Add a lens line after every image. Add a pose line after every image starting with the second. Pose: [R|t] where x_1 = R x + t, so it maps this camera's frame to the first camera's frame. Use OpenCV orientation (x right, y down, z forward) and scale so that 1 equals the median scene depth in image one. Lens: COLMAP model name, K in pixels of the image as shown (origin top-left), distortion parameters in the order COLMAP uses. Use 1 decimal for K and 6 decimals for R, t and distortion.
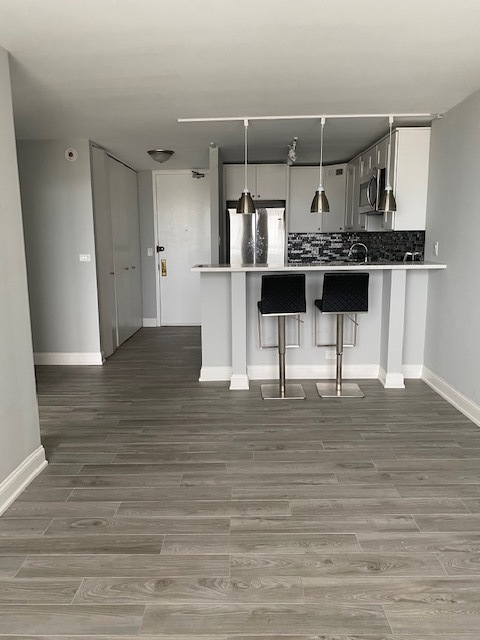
lens RADIAL K [[488.5, 0, 238.1], [0, 488.5, 317.9], [0, 0, 1]] dist [0.069531, -0.085391]
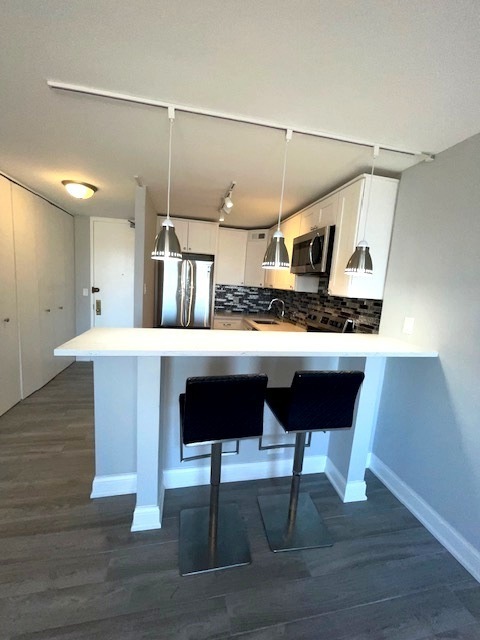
lens RADIAL K [[260.4, 0, 237.2], [0, 260.4, 319.9], [0, 0, 1]] dist [-0.002331, -0.000147]
pose [[0.974059, 0.042602, 0.222249, 0.030465], [-0.039027, 0.999029, -0.020455, -0.121324], [-0.222905, 0.011250, 0.974775, 0.603057]]
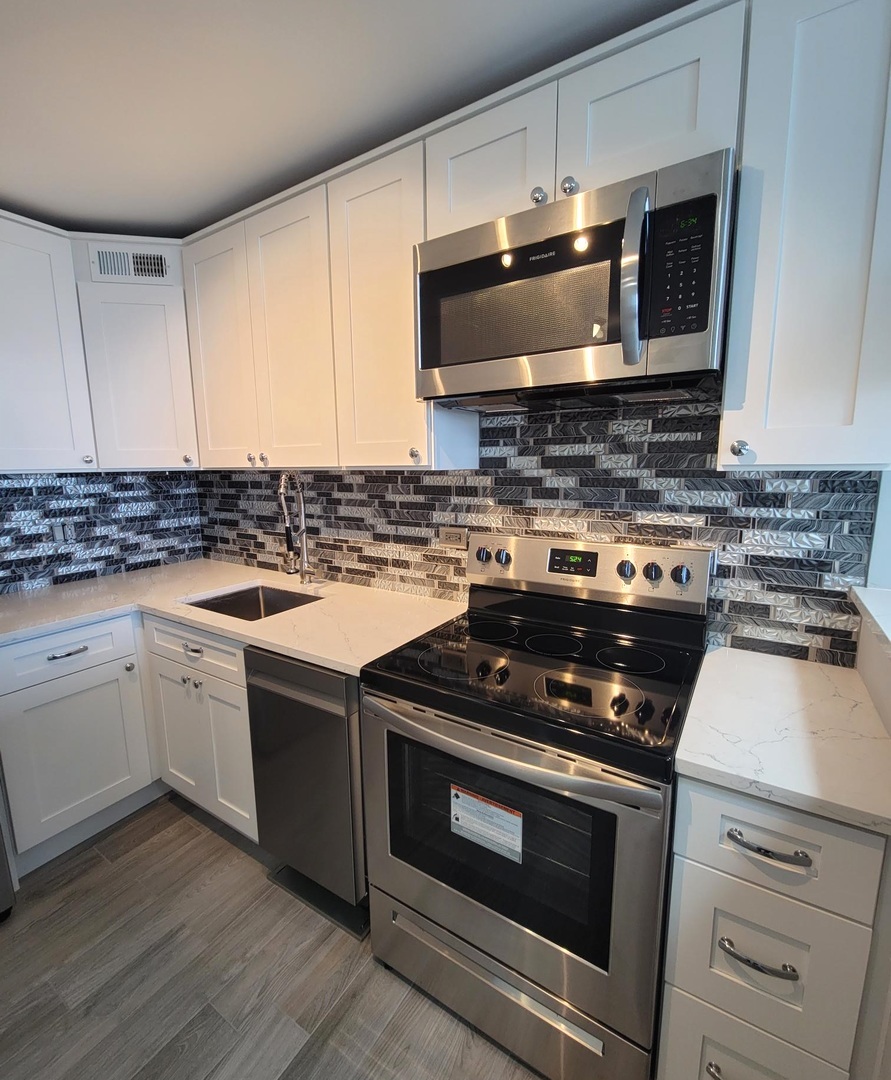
lens RADIAL K [[485.6, 0, 445.7], [0, 485.6, 538.1], [0, 0, 1]] dist [0.008065, -0.006315]
pose [[0.524022, -0.133163, 0.841230, 0.050251], [0.149472, 0.986751, 0.063089, -0.188409], [-0.838486, 0.092681, 0.536983, 1.039784]]
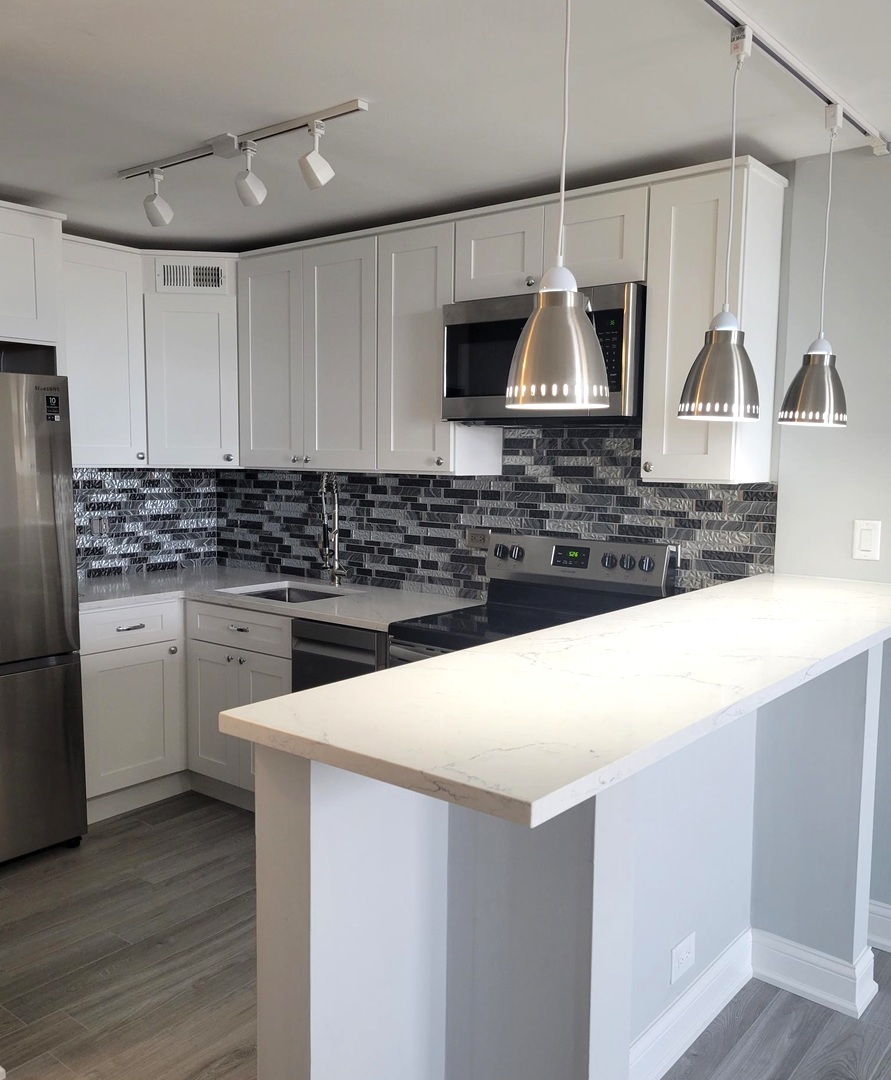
lens RADIAL K [[961.4, 0, 449.6], [0, 961.4, 548.0], [0, 0, 1]] dist [0.069254, -0.024811]
pose [[0.615900, -0.064743, 0.785160, -0.277662], [0.115082, 0.993321, -0.008366, -0.151443], [-0.779374, 0.095510, 0.619237, 0.756566]]
